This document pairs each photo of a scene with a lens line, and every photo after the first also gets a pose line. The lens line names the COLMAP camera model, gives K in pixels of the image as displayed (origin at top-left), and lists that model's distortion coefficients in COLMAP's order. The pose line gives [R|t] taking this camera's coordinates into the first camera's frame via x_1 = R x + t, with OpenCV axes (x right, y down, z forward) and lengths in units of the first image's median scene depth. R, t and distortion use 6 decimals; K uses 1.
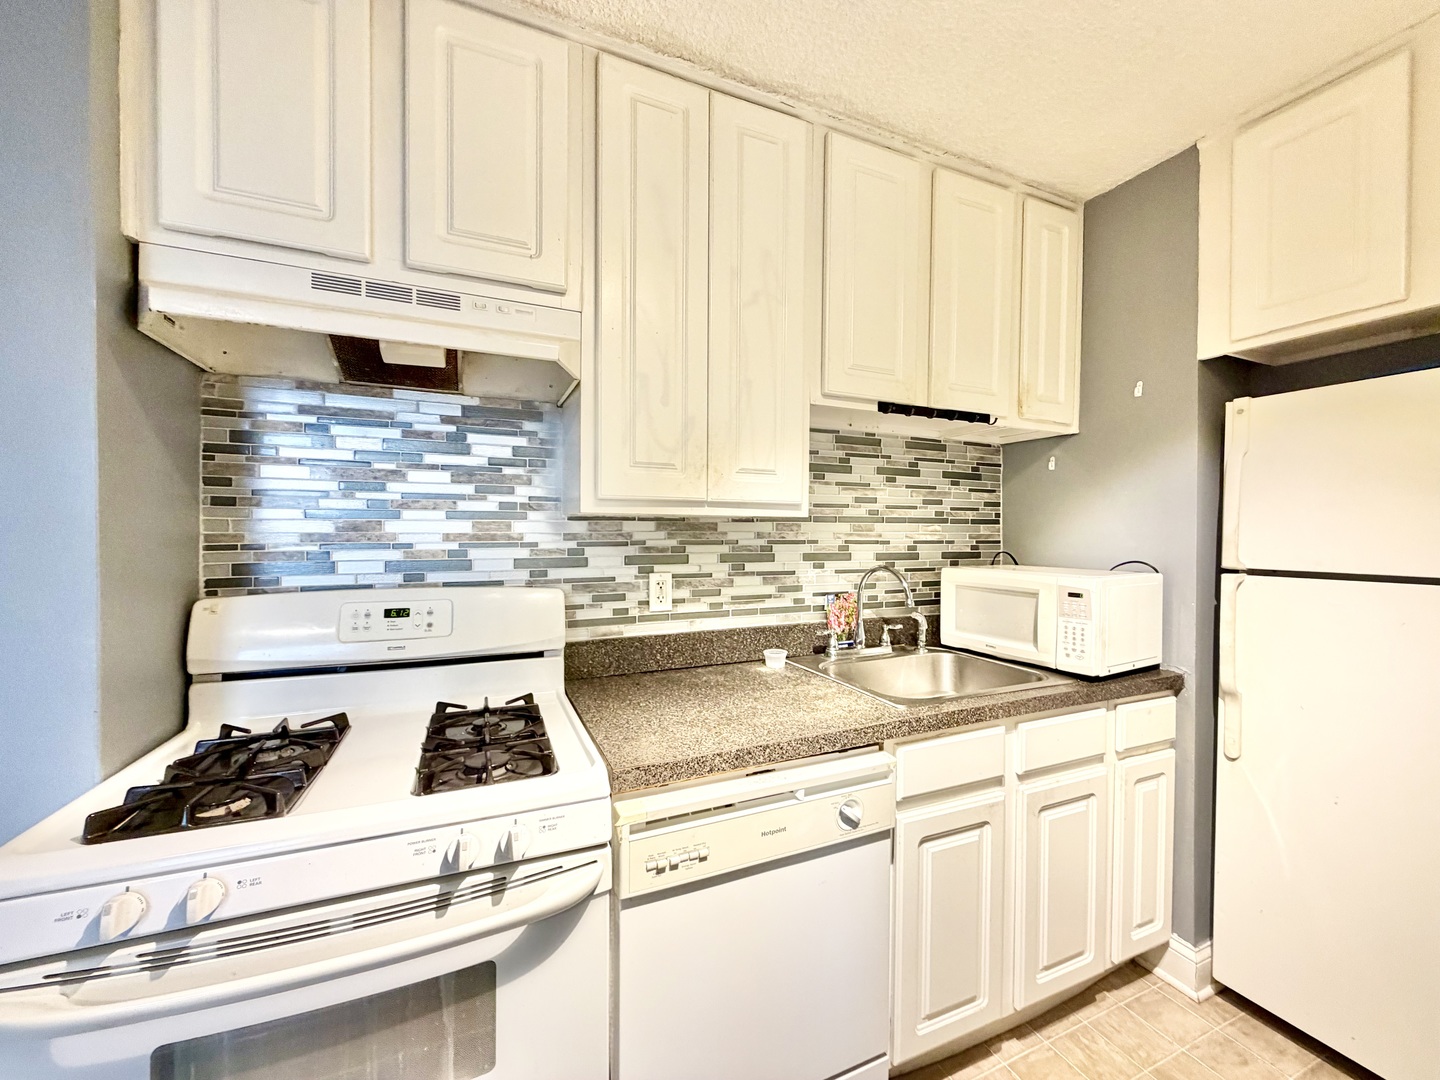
lens RADIAL K [[577.3, 0, 720.0], [0, 577.3, 540.0], [0, 0, 1]] dist [0.000821, -0.000583]
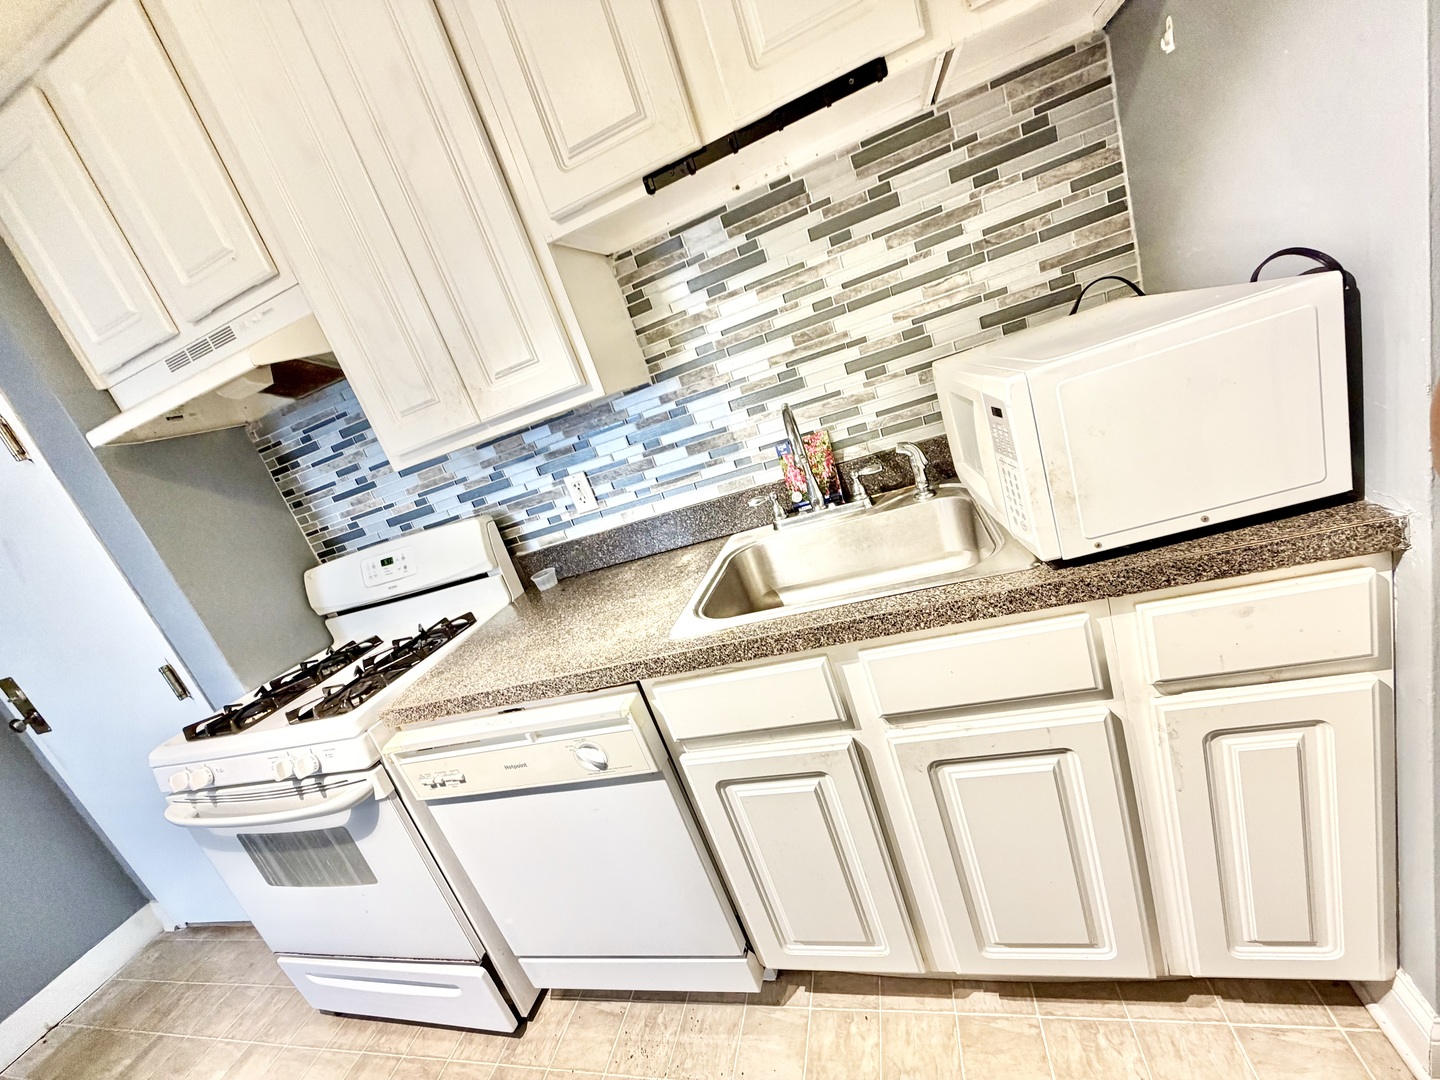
lens RADIAL K [[577.3, 0, 720.0], [0, 577.3, 540.0], [0, 0, 1]] dist [0.000821, -0.000583]
pose [[0.738849, -0.075340, -0.669646, 0.722776], [0.320519, 0.913416, 0.250876, -0.005972], [0.592764, -0.399994, 0.699025, 0.434244]]
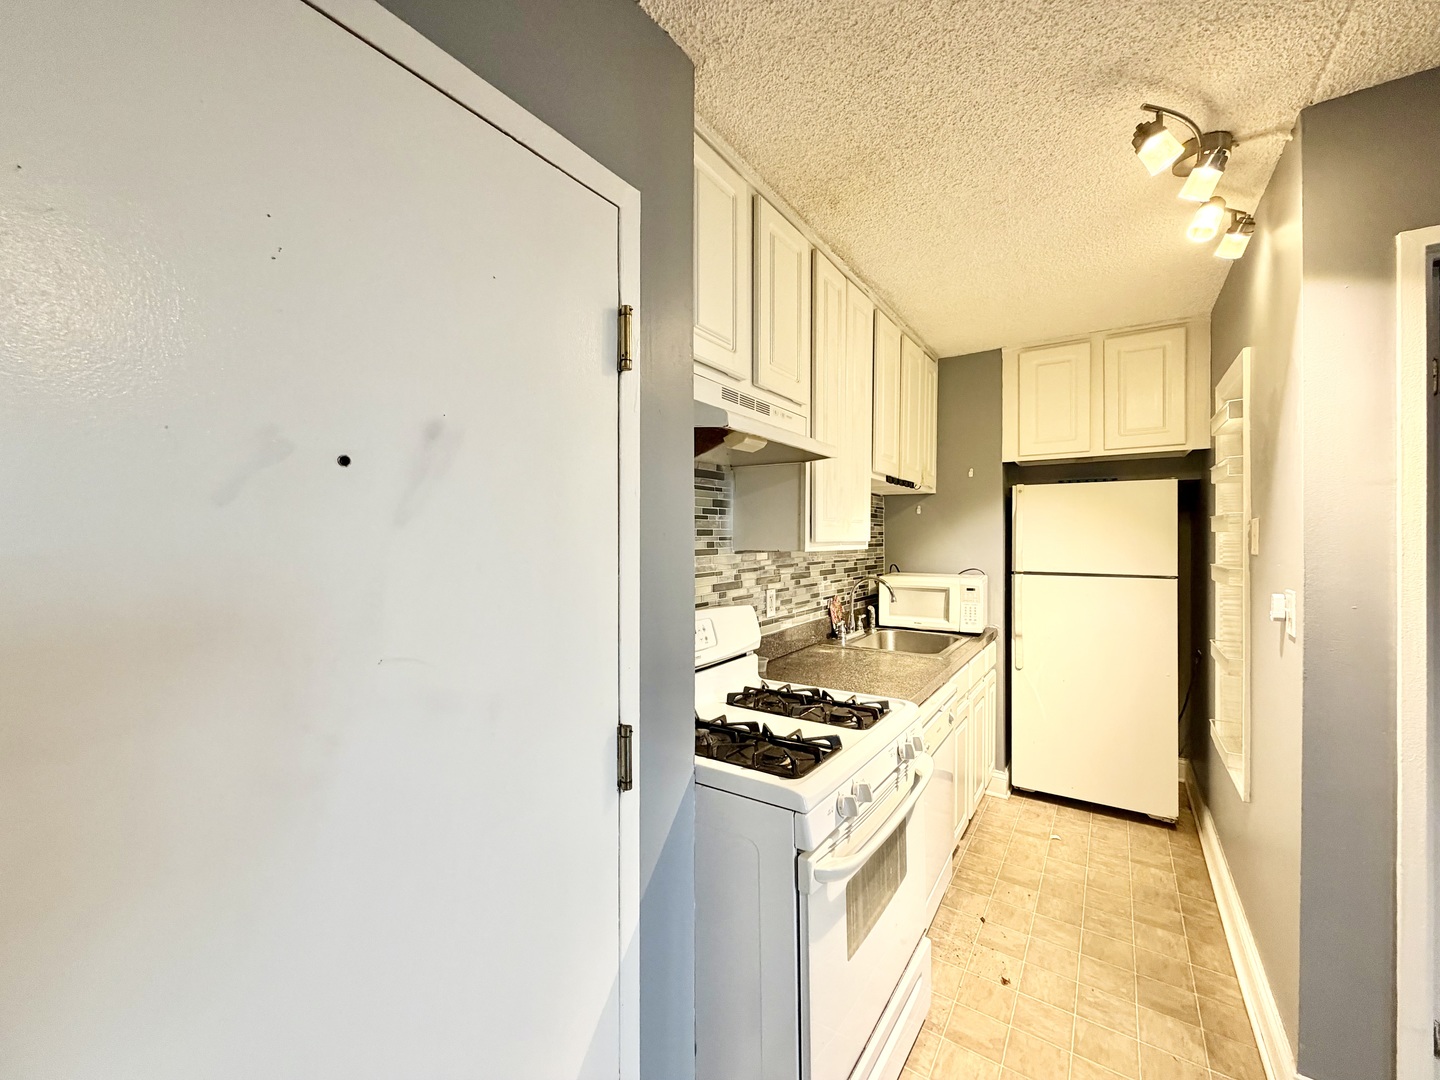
lens RADIAL K [[577.3, 0, 720.0], [0, 577.3, 540.0], [0, 0, 1]] dist [0.000821, -0.000583]
pose [[0.847505, -0.008212, 0.530724, -0.951842], [0.011552, 0.999929, -0.002976, -0.059472], [-0.530662, 0.008653, 0.847539, -0.112729]]
